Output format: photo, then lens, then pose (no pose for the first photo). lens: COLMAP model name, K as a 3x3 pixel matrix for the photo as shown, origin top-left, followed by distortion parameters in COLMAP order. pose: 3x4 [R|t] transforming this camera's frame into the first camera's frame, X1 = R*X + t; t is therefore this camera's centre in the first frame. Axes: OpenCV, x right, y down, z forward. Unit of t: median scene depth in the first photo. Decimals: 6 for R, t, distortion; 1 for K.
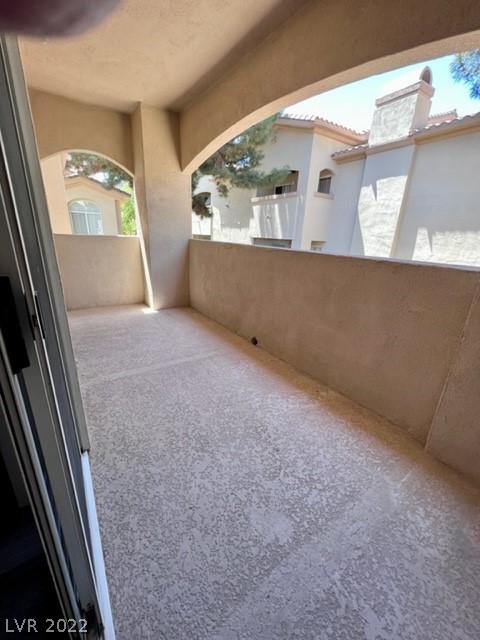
lens RADIAL K [[257.5, 0, 240.0], [0, 257.5, 320.0], [0, 0, 1]] dist [0.001309, 0.000307]
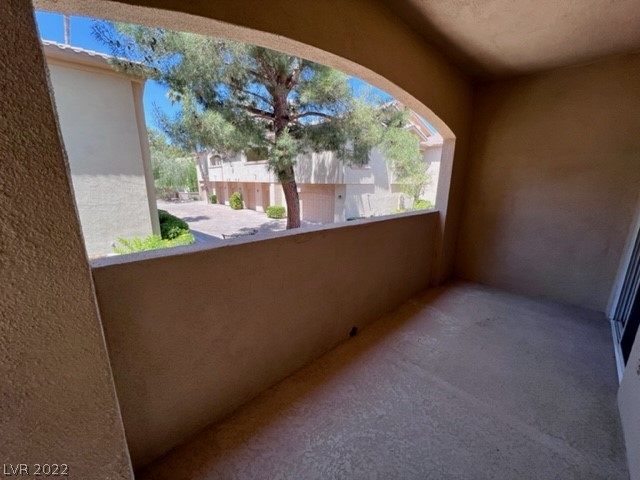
lens RADIAL K [[257.5, 0, 320.0], [0, 257.5, 240.0], [0, 0, 1]] dist [0.001309, 0.000307]
pose [[-0.179589, -0.257021, 0.949572, -0.723262], [0.288747, 0.908977, 0.300643, -0.532083], [-0.940411, 0.328179, -0.089028, 1.209074]]
